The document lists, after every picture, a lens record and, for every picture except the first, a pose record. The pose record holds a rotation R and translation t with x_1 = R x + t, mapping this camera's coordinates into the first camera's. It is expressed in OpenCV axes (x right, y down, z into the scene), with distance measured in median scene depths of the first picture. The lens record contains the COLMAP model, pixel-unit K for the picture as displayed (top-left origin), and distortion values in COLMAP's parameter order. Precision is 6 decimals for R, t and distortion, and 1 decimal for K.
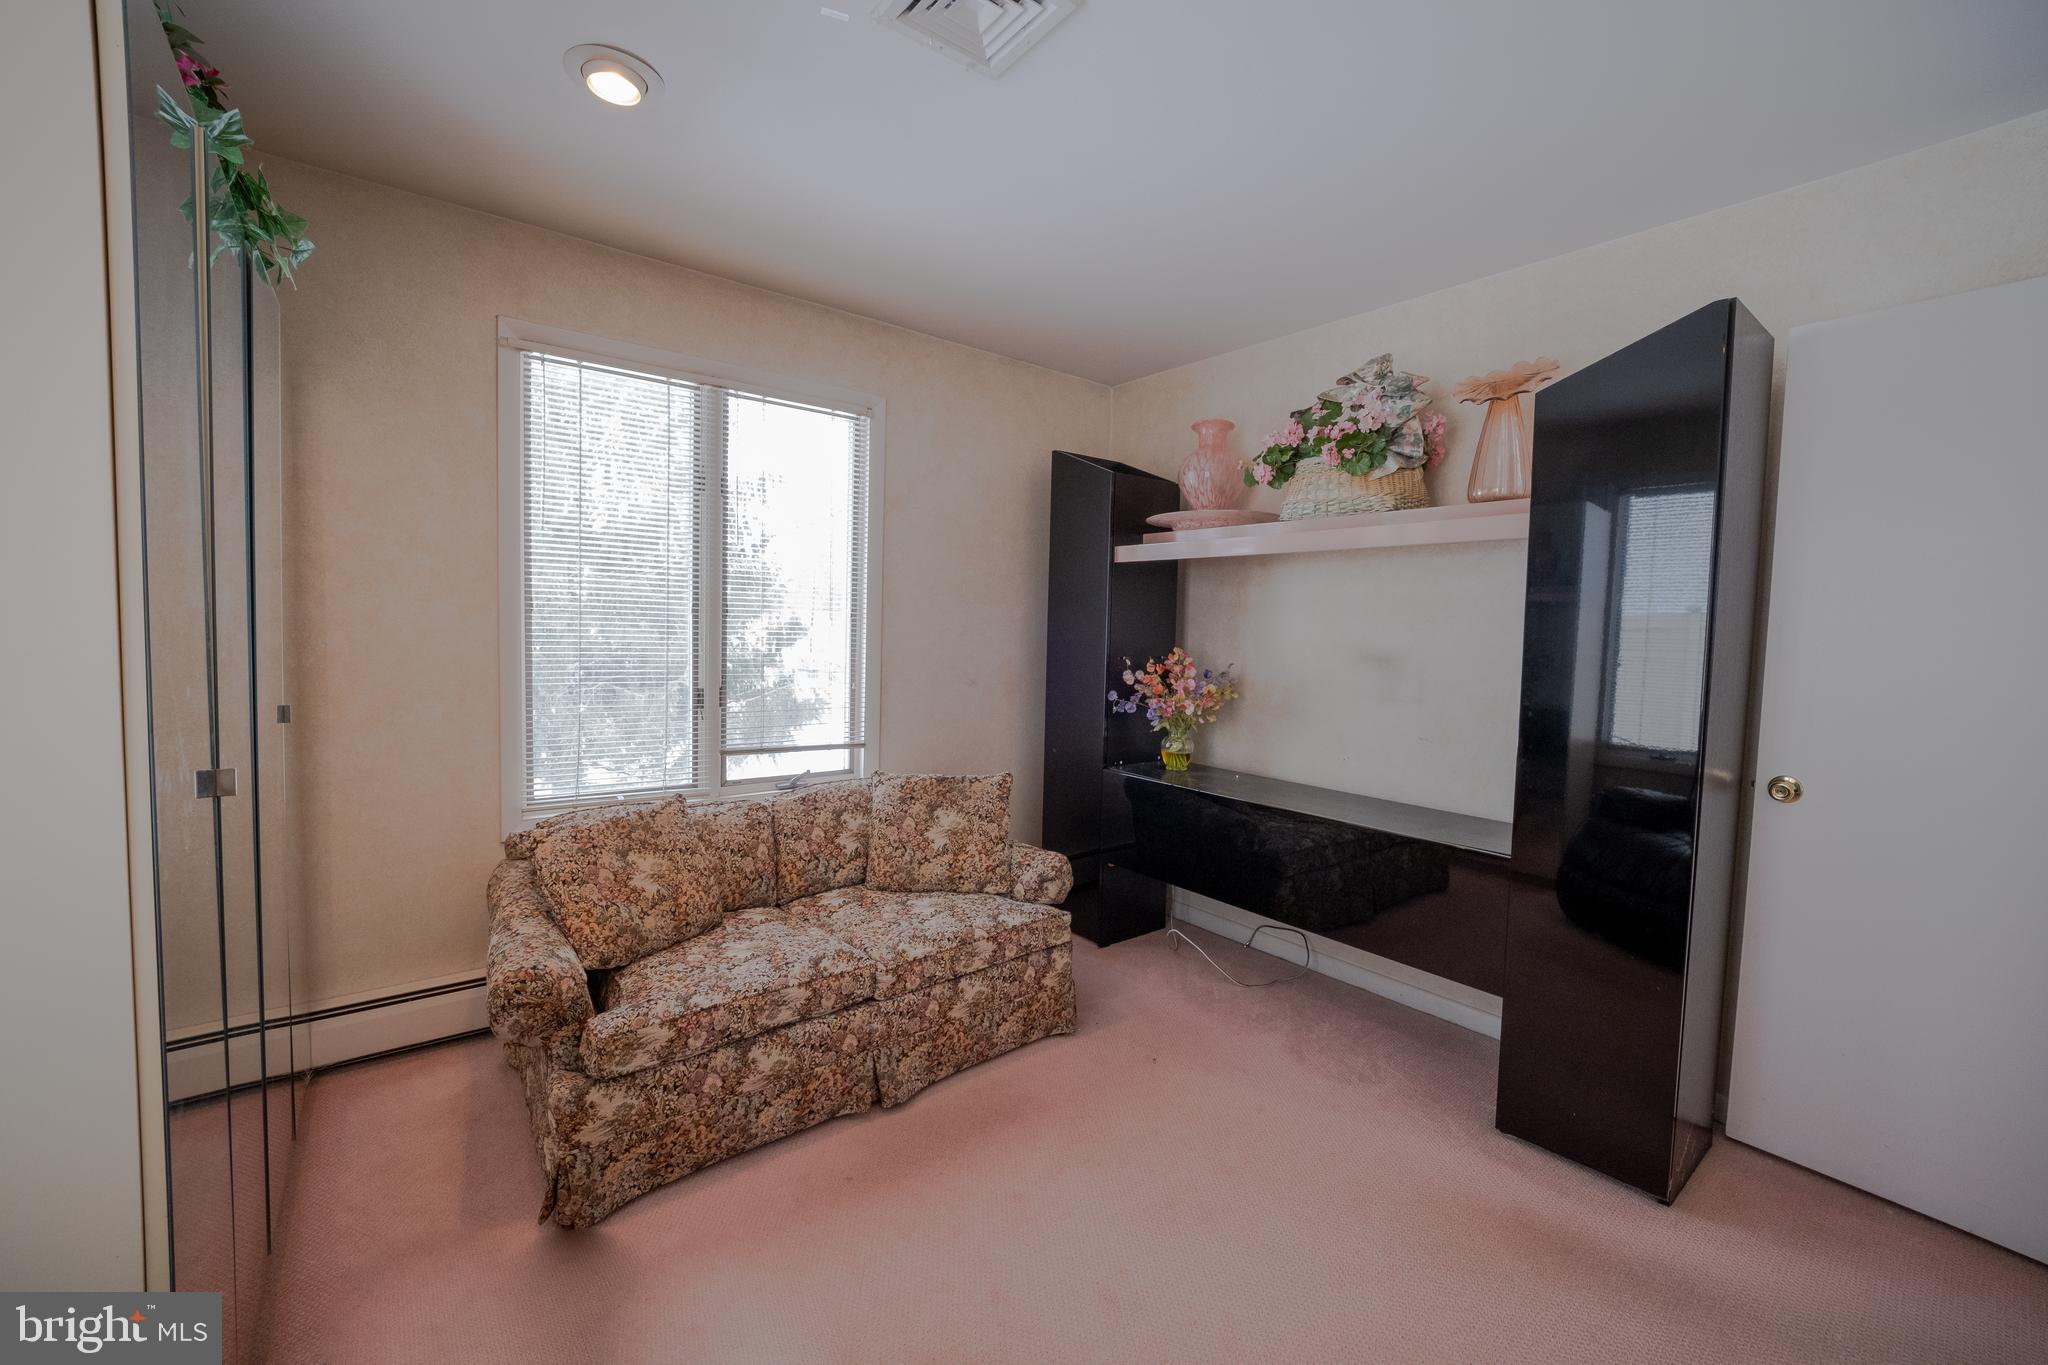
lens RADIAL K [[821.7, 0, 1028.8], [0, 821.7, 674.4], [0, 0, 1]] dist [-0.012768, 0.000484]
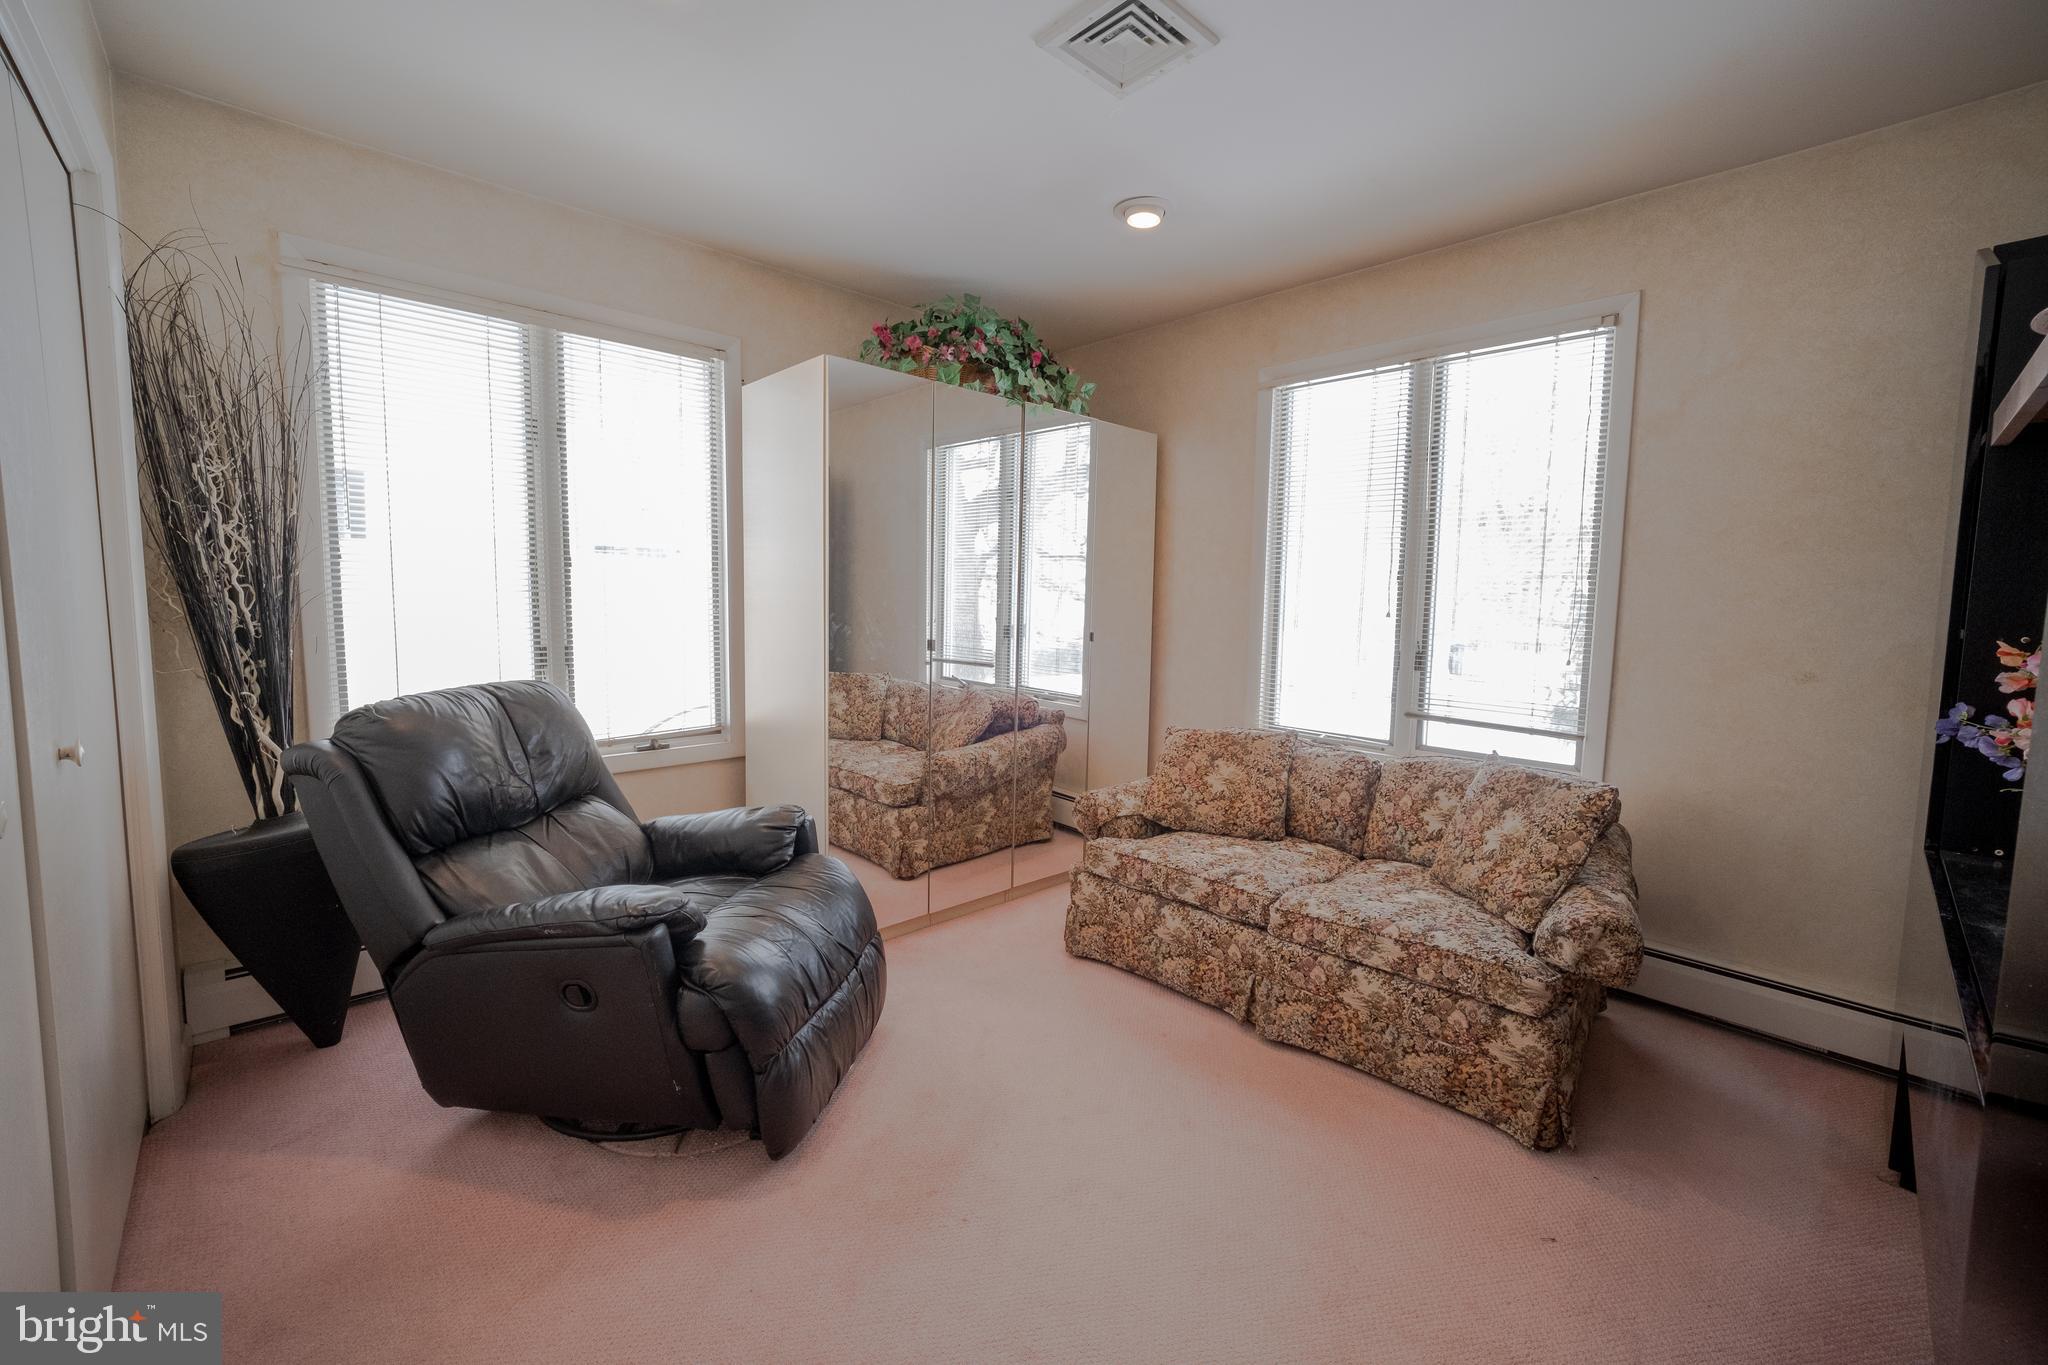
lens RADIAL K [[821.7, 0, 1028.8], [0, 821.7, 674.4], [0, 0, 1]] dist [-0.012768, 0.000484]
pose [[0.092353, 0.068378, -0.993376, 0.733916], [-0.075563, 0.995244, 0.061481, 0.021541], [0.992855, 0.069384, 0.097081, 0.510728]]
